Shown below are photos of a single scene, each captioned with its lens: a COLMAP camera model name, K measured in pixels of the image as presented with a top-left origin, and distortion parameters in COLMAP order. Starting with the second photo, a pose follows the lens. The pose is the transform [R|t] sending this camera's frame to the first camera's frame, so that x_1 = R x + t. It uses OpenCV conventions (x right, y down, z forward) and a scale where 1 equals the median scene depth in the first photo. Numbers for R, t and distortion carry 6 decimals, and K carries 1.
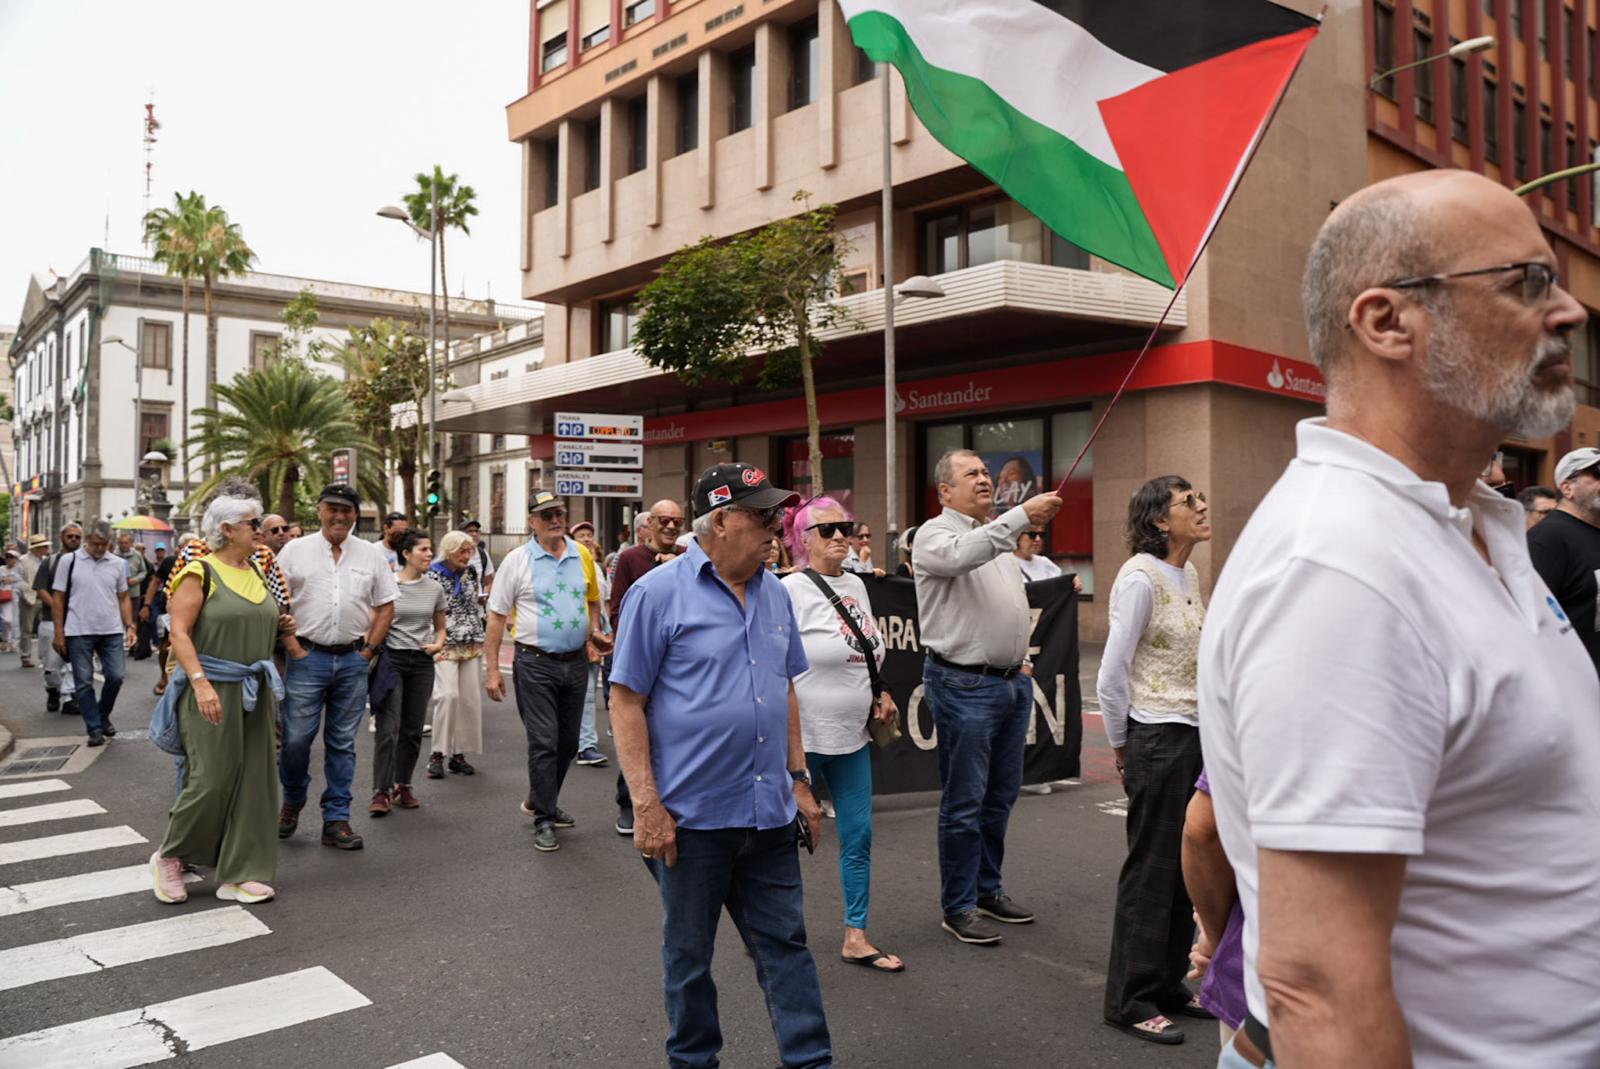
lens RADIAL K [[1281.1, 0, 805.4], [0, 1281.1, 526.0], [0, 0, 1]] dist [-0.104046, 0.078347]
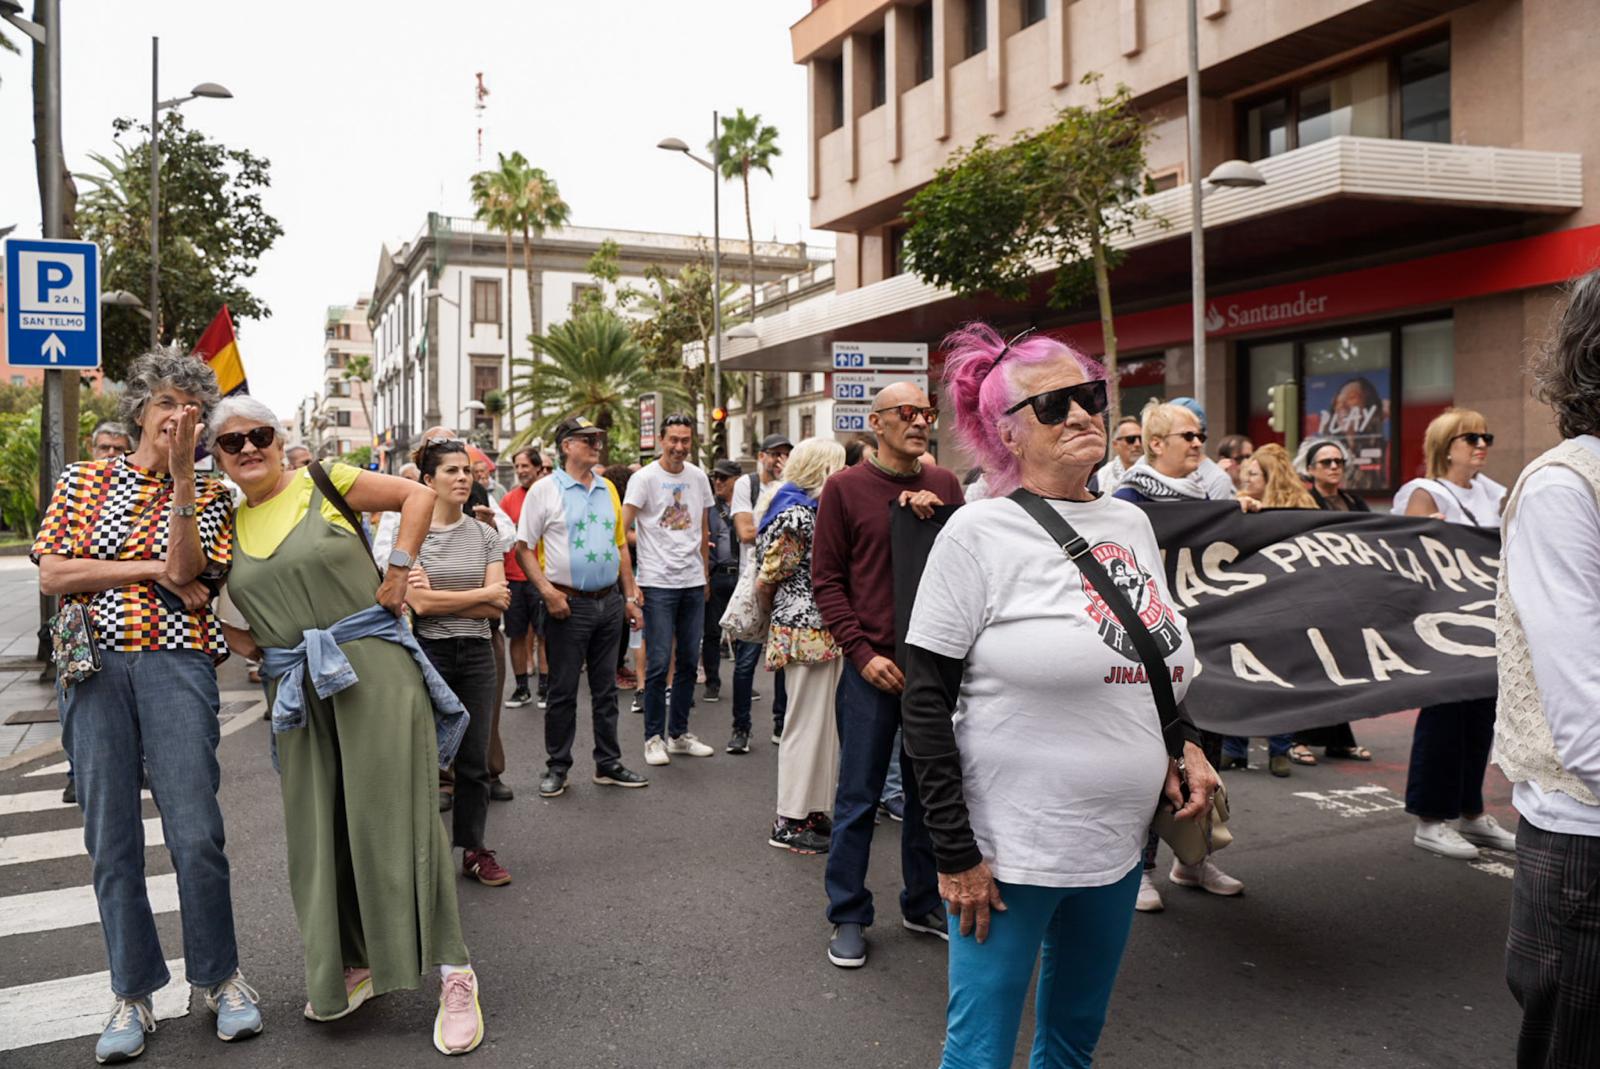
lens RADIAL K [[1281.1, 0, 798.3], [0, 1281.1, 524.9], [0, 0, 1]] dist [-0.104046, 0.078347]
pose [[0.966882, 0.000167, -0.255223, 0.013335], [0.010780, 0.999081, 0.041494, 0.003885], [0.254995, -0.042871, 0.965991, 0.064043]]
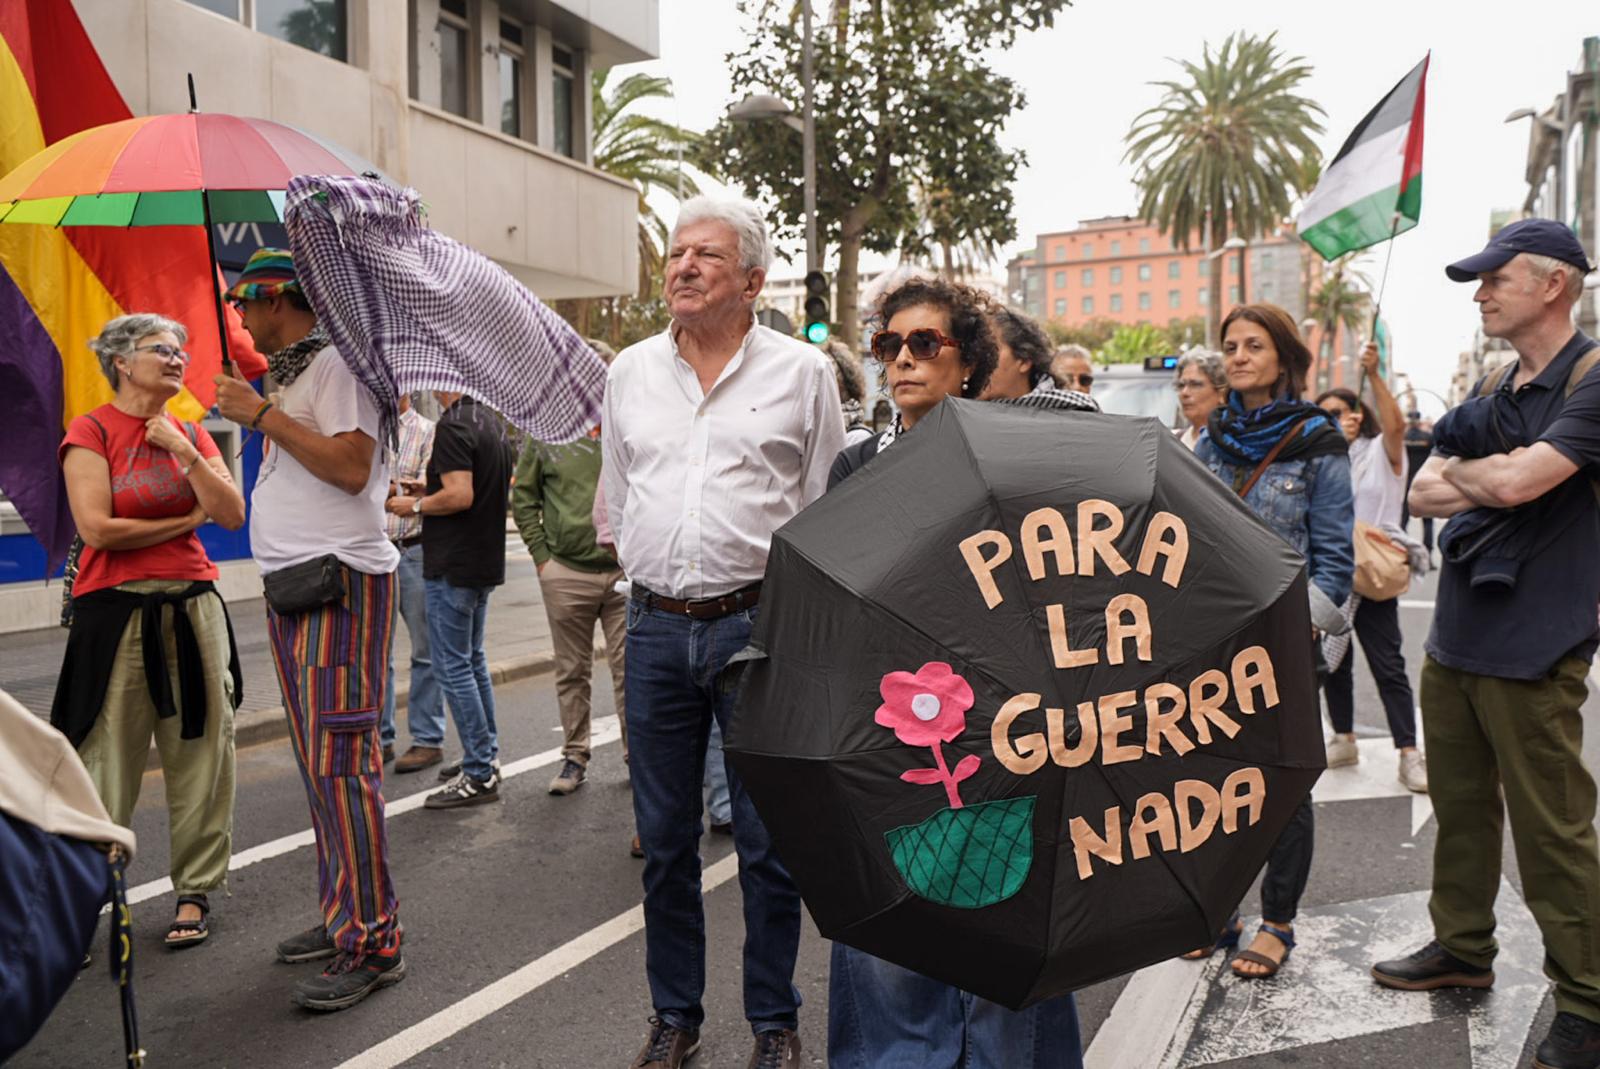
lens RADIAL K [[1229.6, 0, 802.8], [0, 1229.6, 533.5], [0, 0, 1]] dist [-0.046610, 0.002176]
pose [[0.401697, 0.063883, -0.913542, -0.171389], [0.027756, 0.996256, 0.081872, 0.013047], [0.915352, -0.058244, 0.398420, 0.562734]]
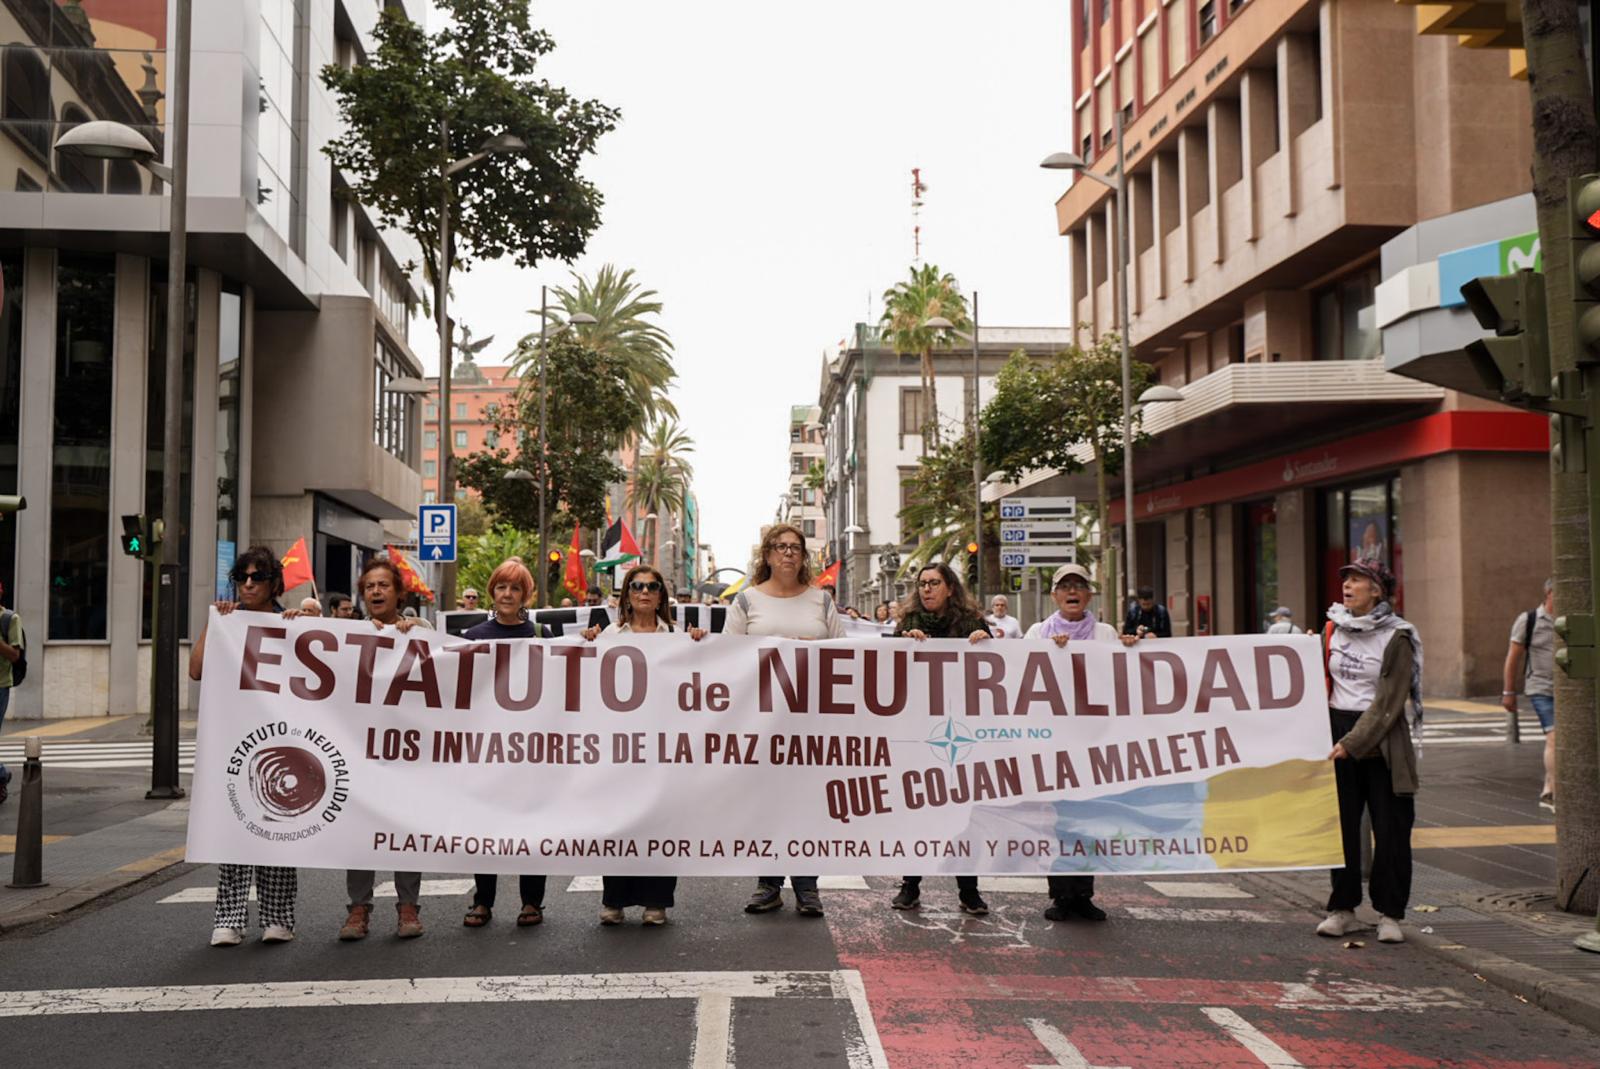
lens RADIAL K [[1623.0, 0, 786.7], [0, 1623.0, 528.6], [0, 0, 1]] dist [-0.073301, 0.000000]
pose [[0.799372, -0.038237, -0.599618, 0.414629], [0.019380, 0.999095, -0.037876, -0.004555], [0.600524, 0.018656, 0.799389, -0.255566]]
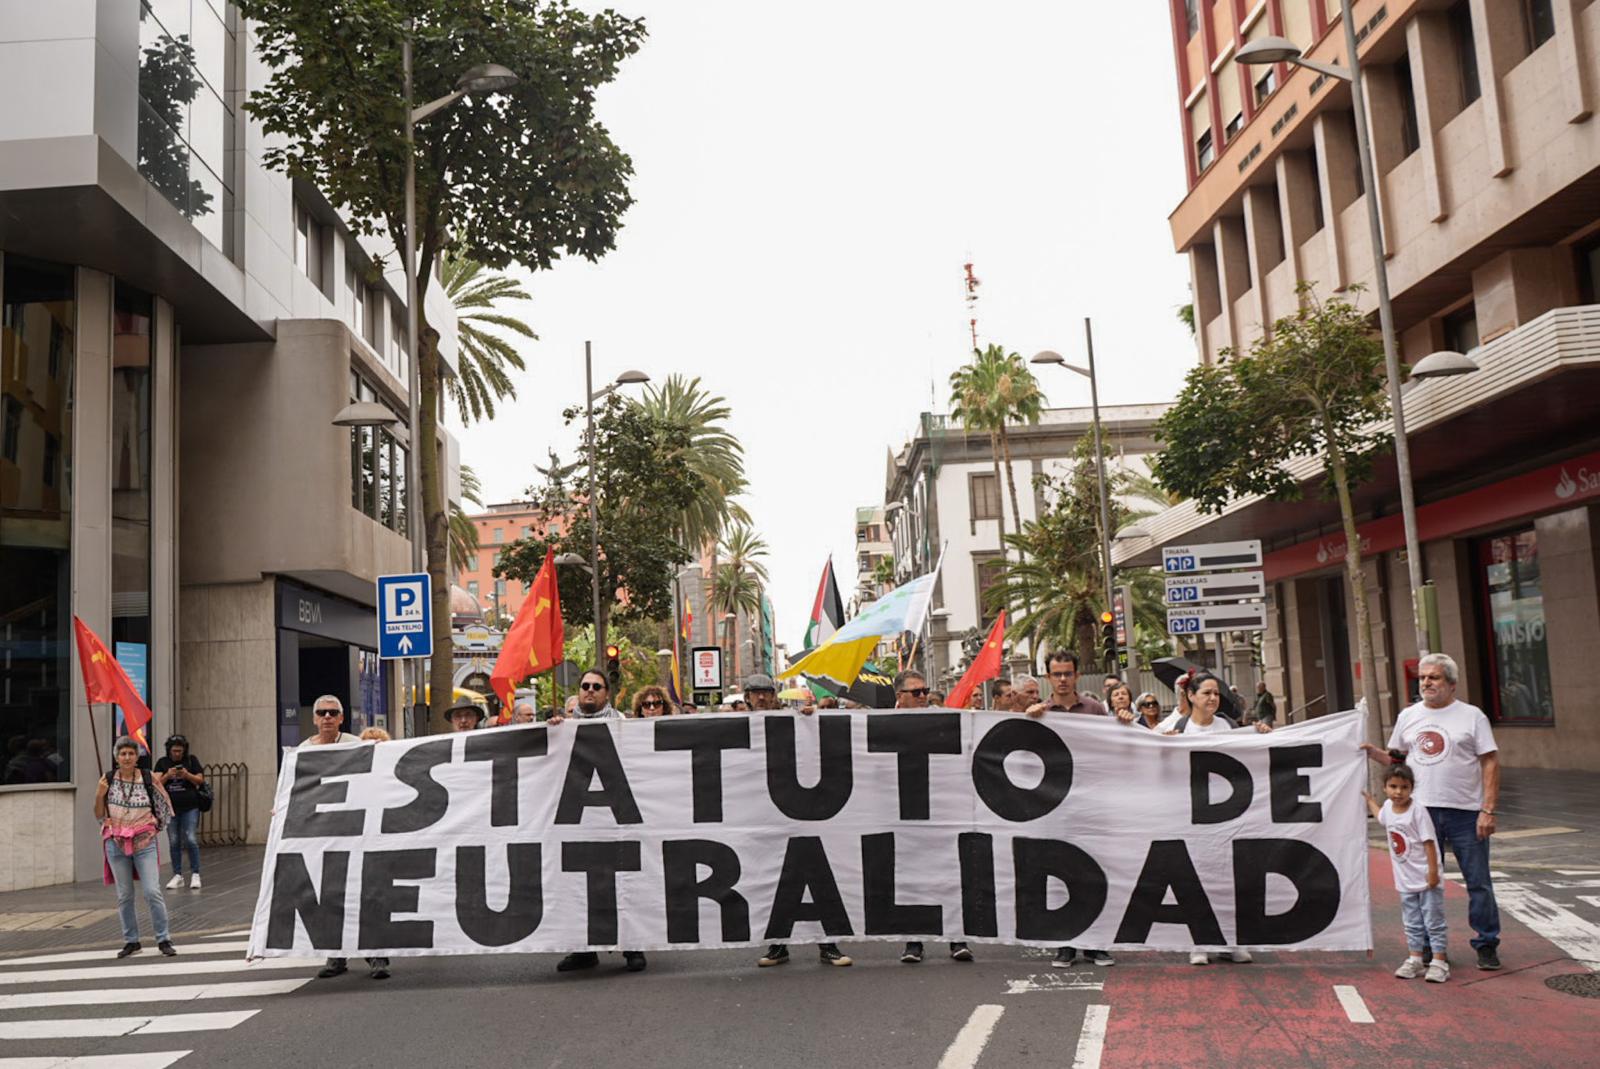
lens RADIAL K [[1421.3, 0, 720.0], [0, 1421.3, 548.6], [0, 0, 1]] dist [-0.085950, 0.035150]
pose [[0.737864, -0.114356, -0.665192, 0.191000], [0.064345, 0.992972, -0.099333, -0.003955], [0.671876, 0.030492, 0.740036, 0.004524]]
